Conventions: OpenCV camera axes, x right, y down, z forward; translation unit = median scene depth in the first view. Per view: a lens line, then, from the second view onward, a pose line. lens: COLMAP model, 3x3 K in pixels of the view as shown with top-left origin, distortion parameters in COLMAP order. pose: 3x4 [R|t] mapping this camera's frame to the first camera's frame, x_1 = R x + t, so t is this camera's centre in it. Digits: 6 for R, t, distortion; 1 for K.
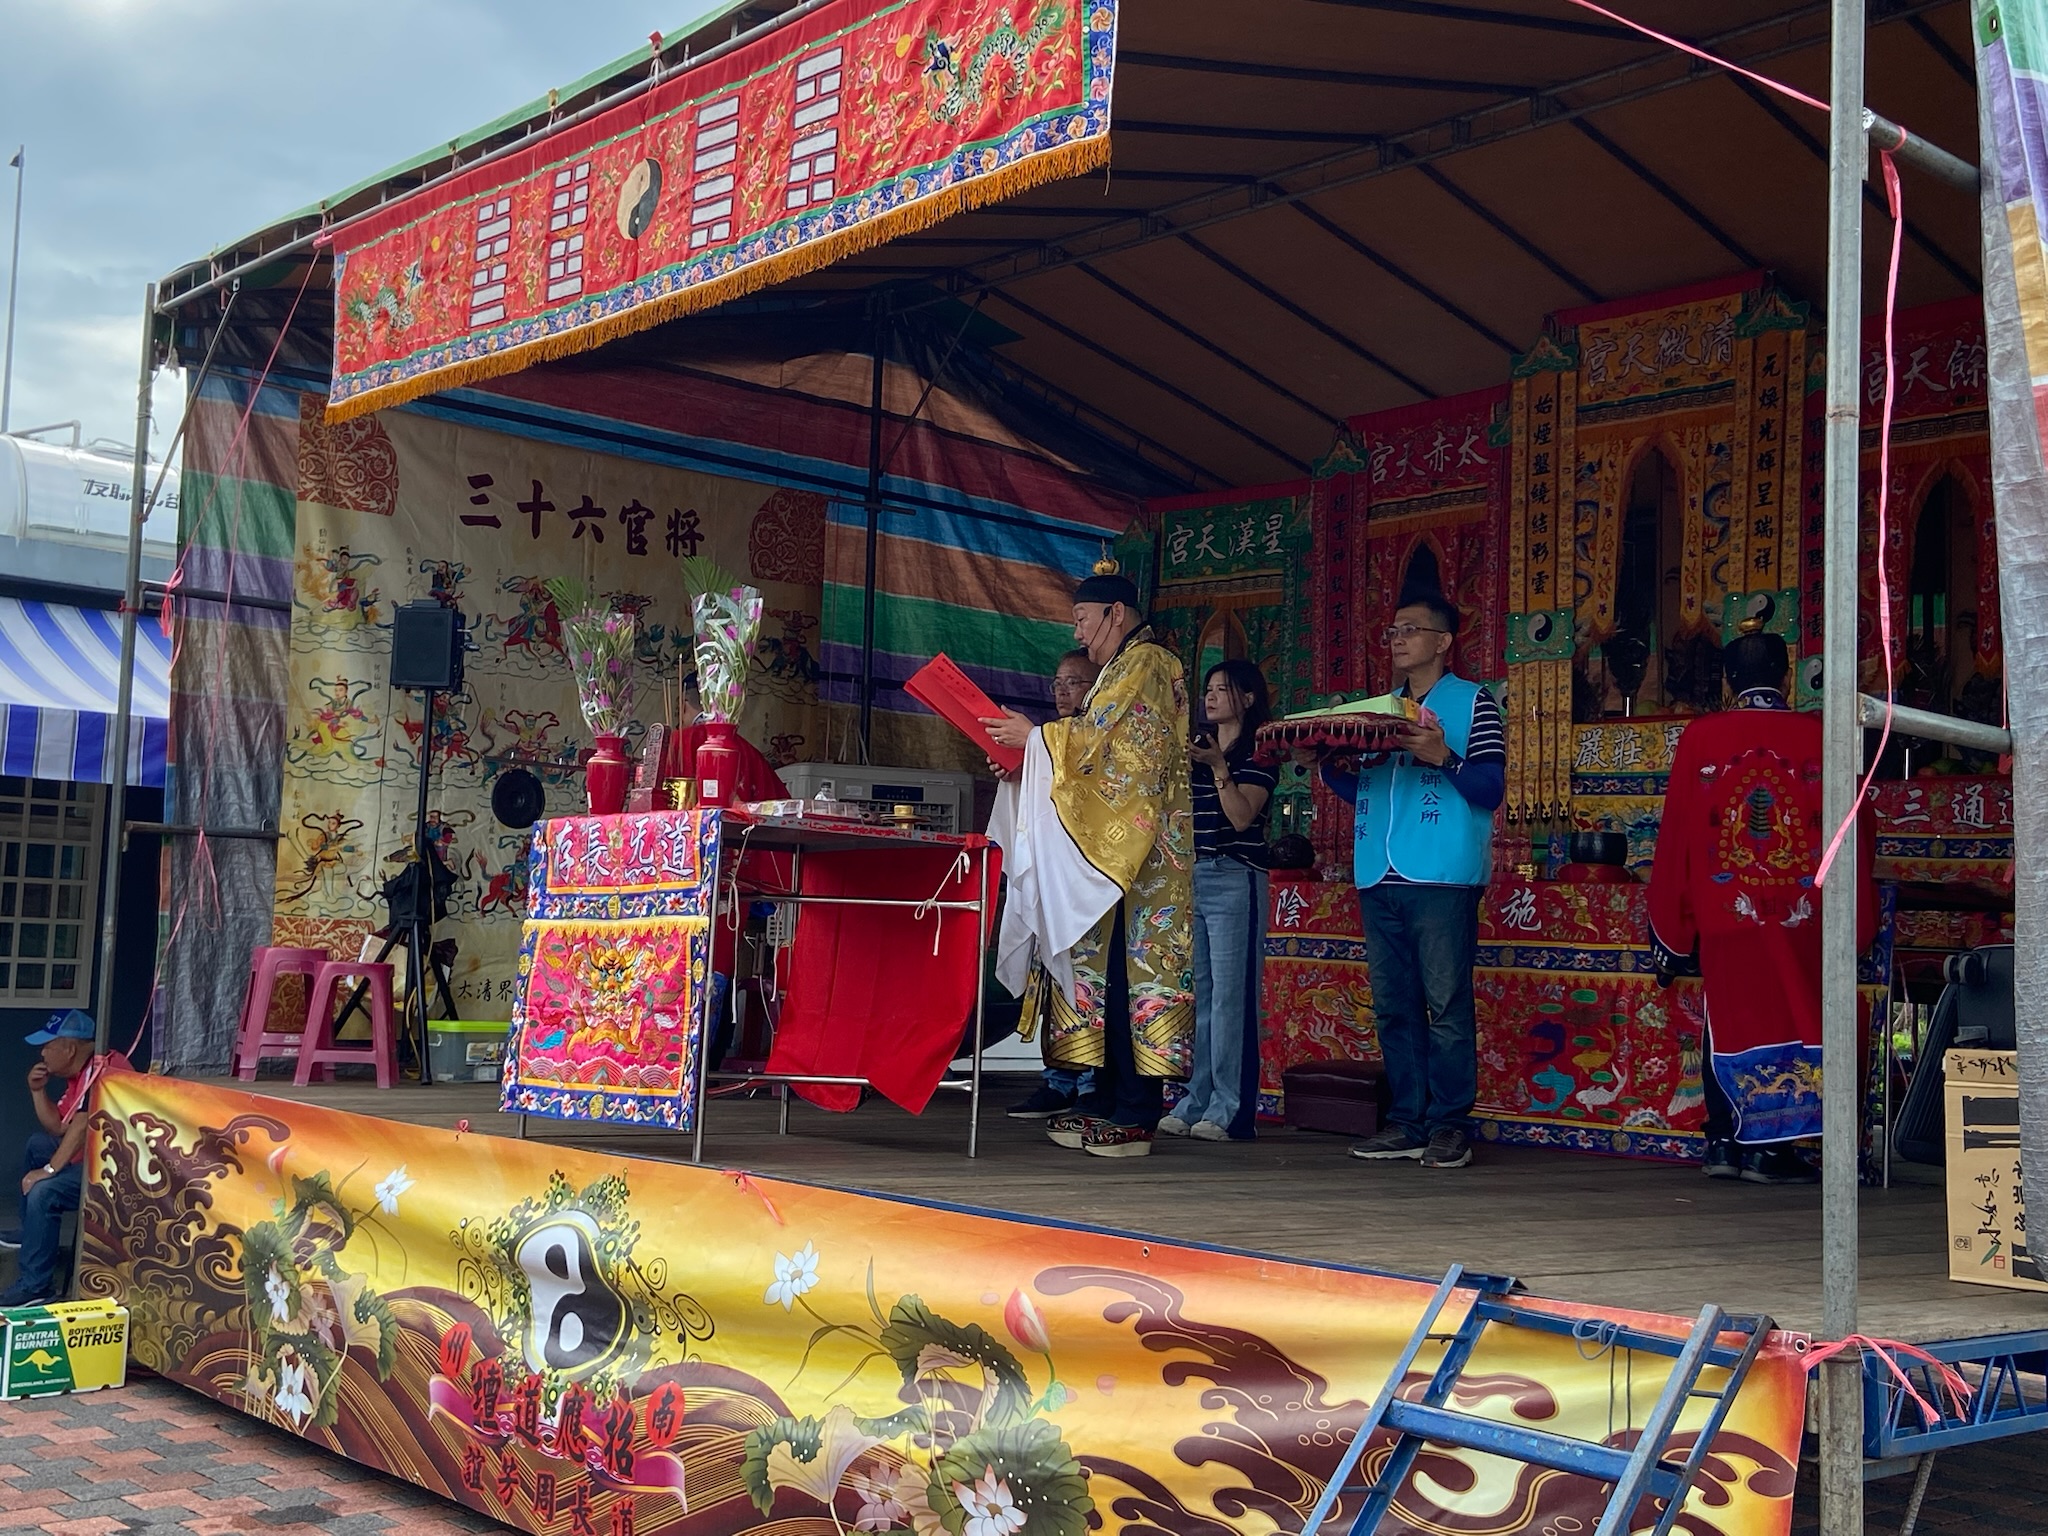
lens RADIAL K [[2388.3, 0, 1021.2], [0, 2388.3, 760.2], [0, 0, 1]] dist [0.099186, -0.023192]
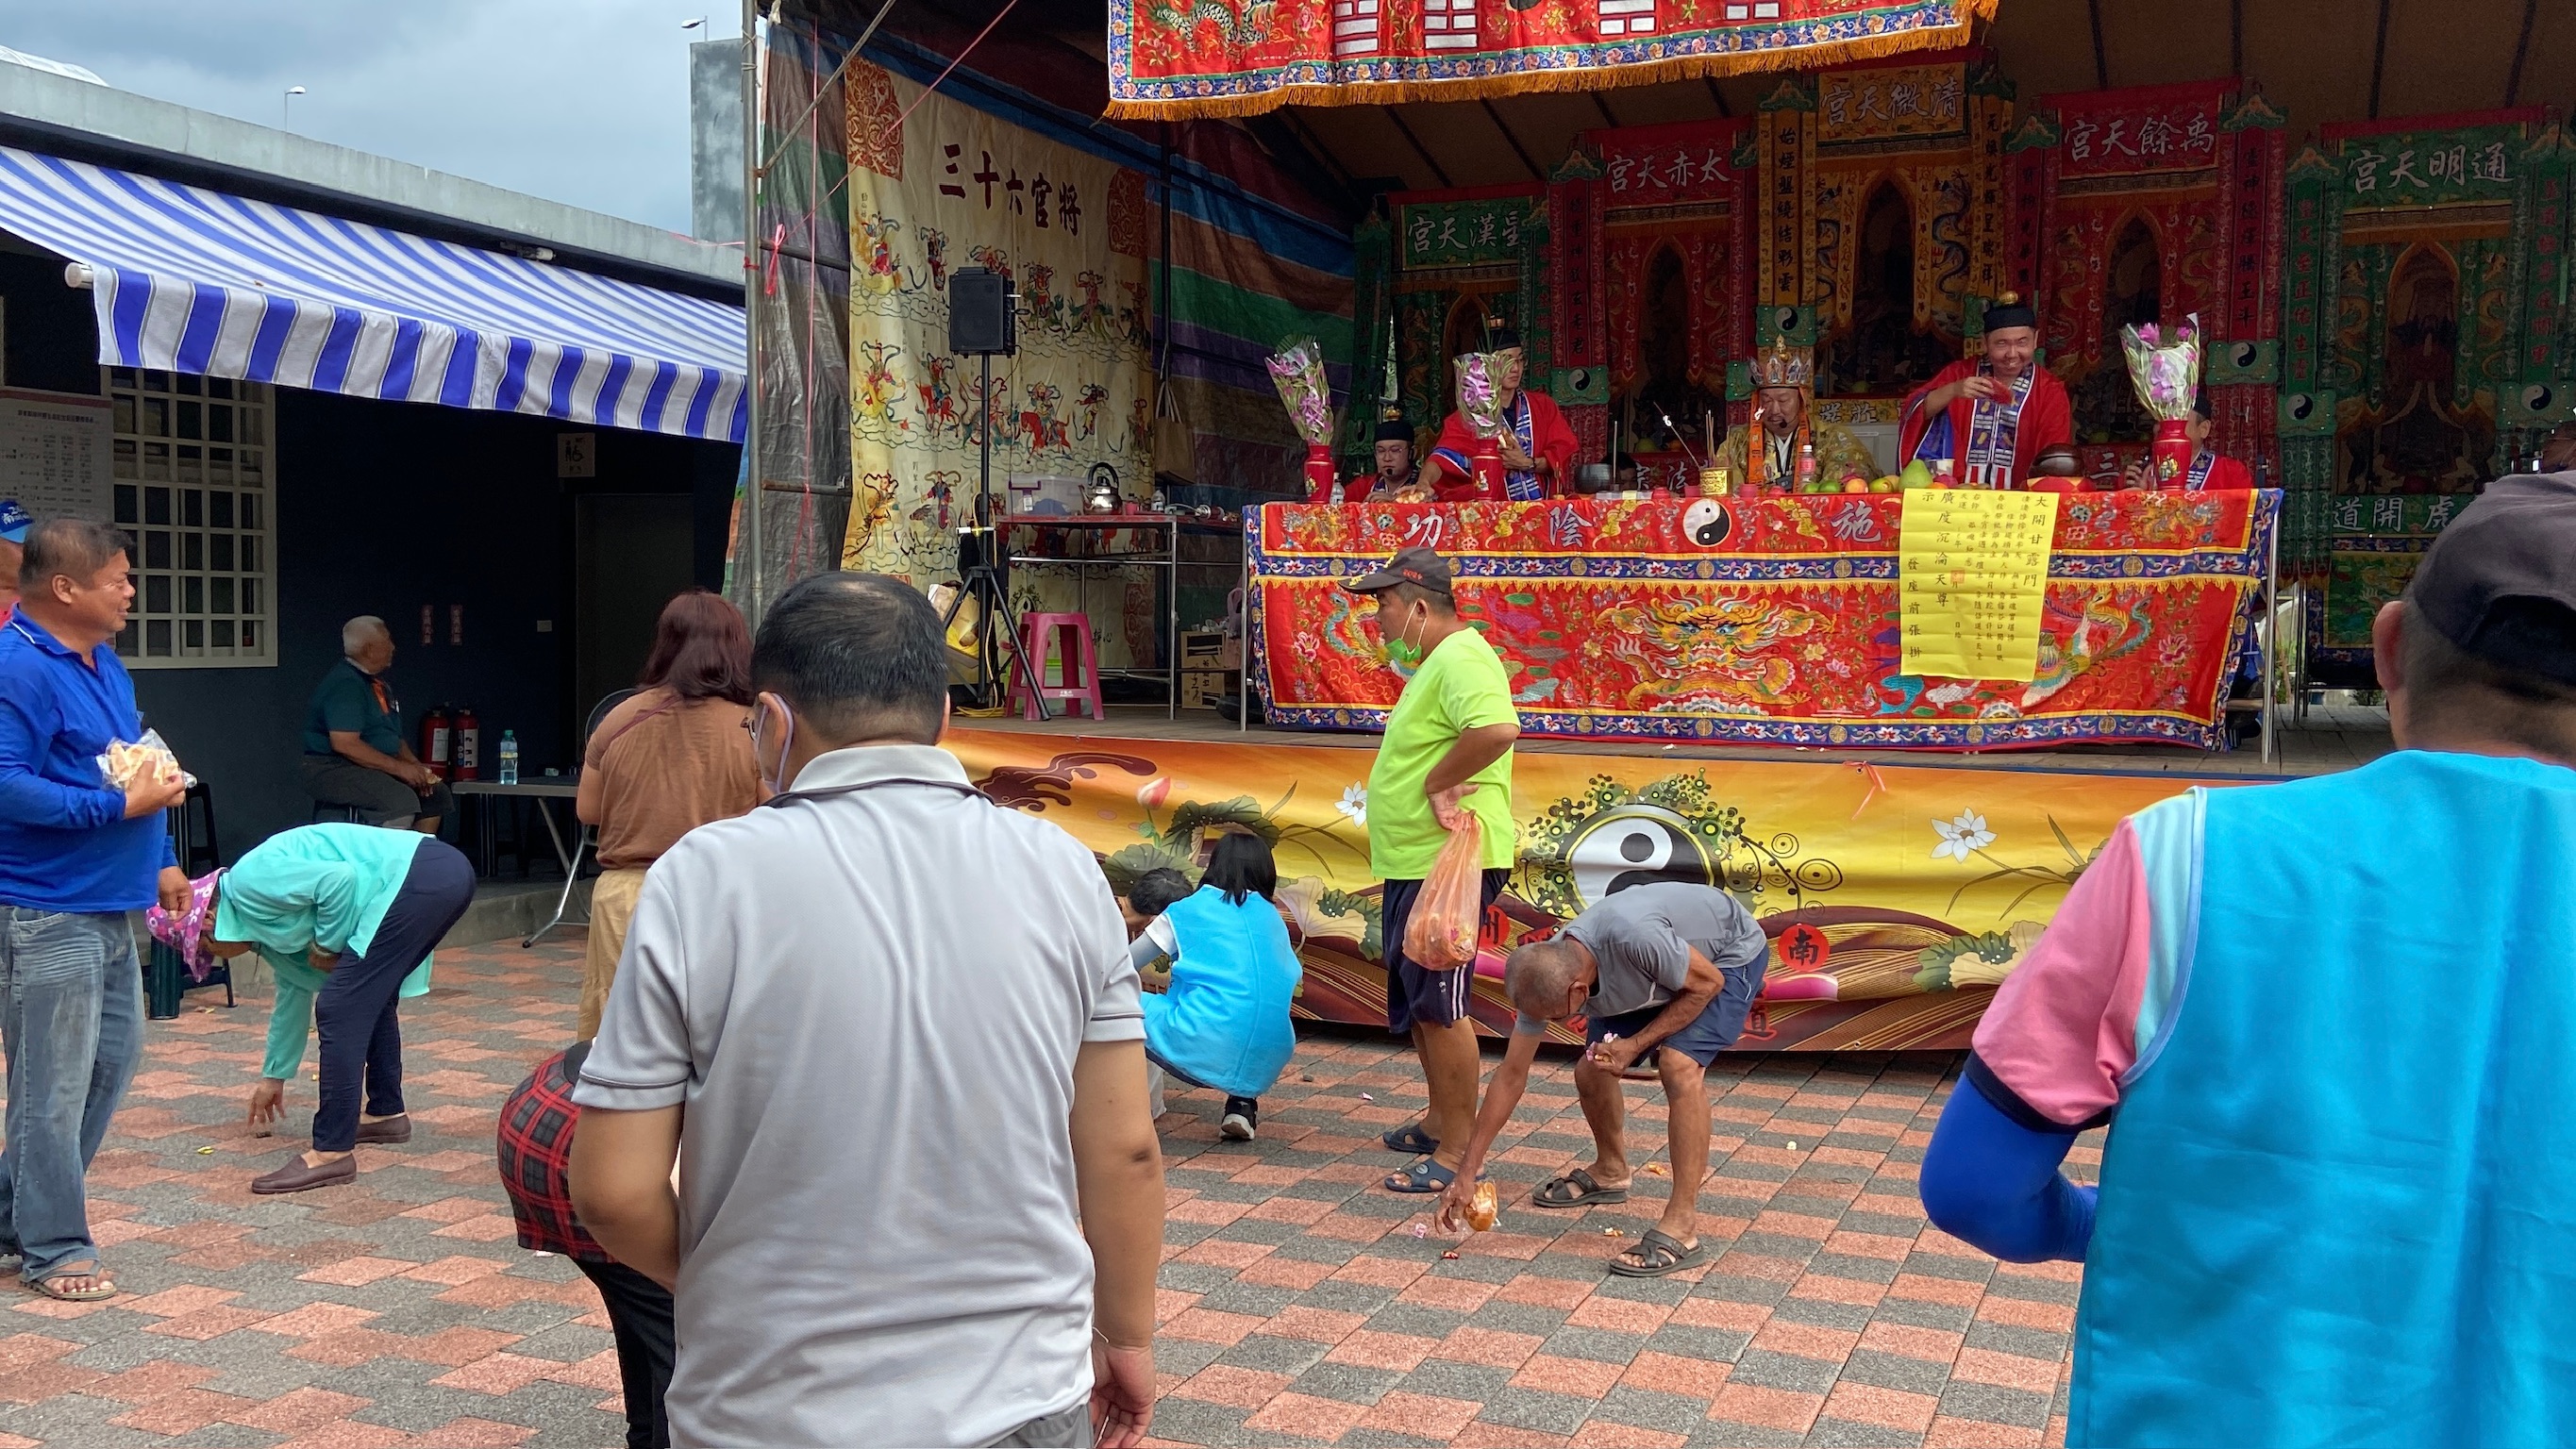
lens RADIAL K [[2265.4, 0, 1329.3], [0, 2265.4, 722.2], [0, 0, 1]] dist [0.103880, -0.147107]
pose [[0.896848, -0.052262, 0.439242, -0.631096], [-0.011251, 0.989979, 0.140763, -0.014923], [-0.442197, -0.131185, 0.887273, 0.022669]]
